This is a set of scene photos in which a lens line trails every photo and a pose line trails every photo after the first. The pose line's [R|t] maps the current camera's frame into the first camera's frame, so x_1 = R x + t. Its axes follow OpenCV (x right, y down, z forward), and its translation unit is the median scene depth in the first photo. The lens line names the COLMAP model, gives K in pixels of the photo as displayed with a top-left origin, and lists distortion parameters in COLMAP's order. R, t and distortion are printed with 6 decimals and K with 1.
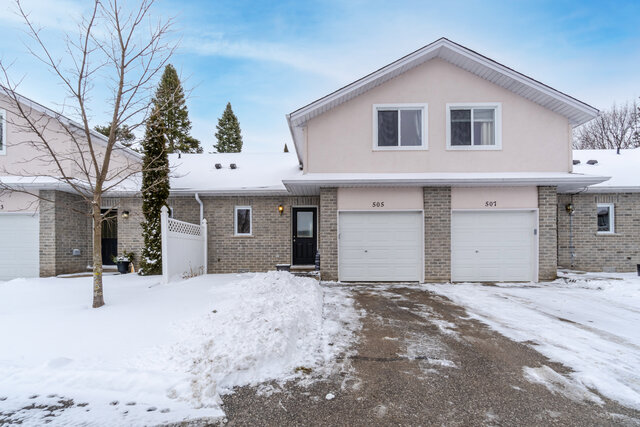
lens RADIAL K [[276.0, 0, 333.1], [0, 276.0, 248.7], [0, 0, 1]] dist [-0.005502, 0.000232]
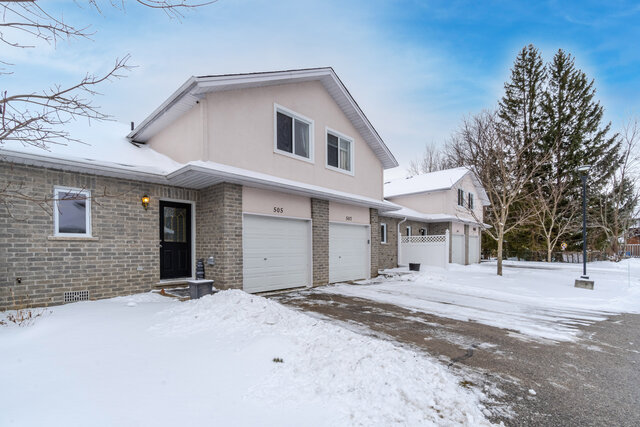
lens RADIAL K [[276.0, 0, 312.3], [0, 276.0, 253.5], [0, 0, 1]] dist [-0.005502, 0.000232]
pose [[0.710266, -0.009524, 0.703869, -0.427246], [0.000400, 0.999914, 0.013126, -0.022096], [-0.703933, -0.009041, 0.710209, 0.233594]]
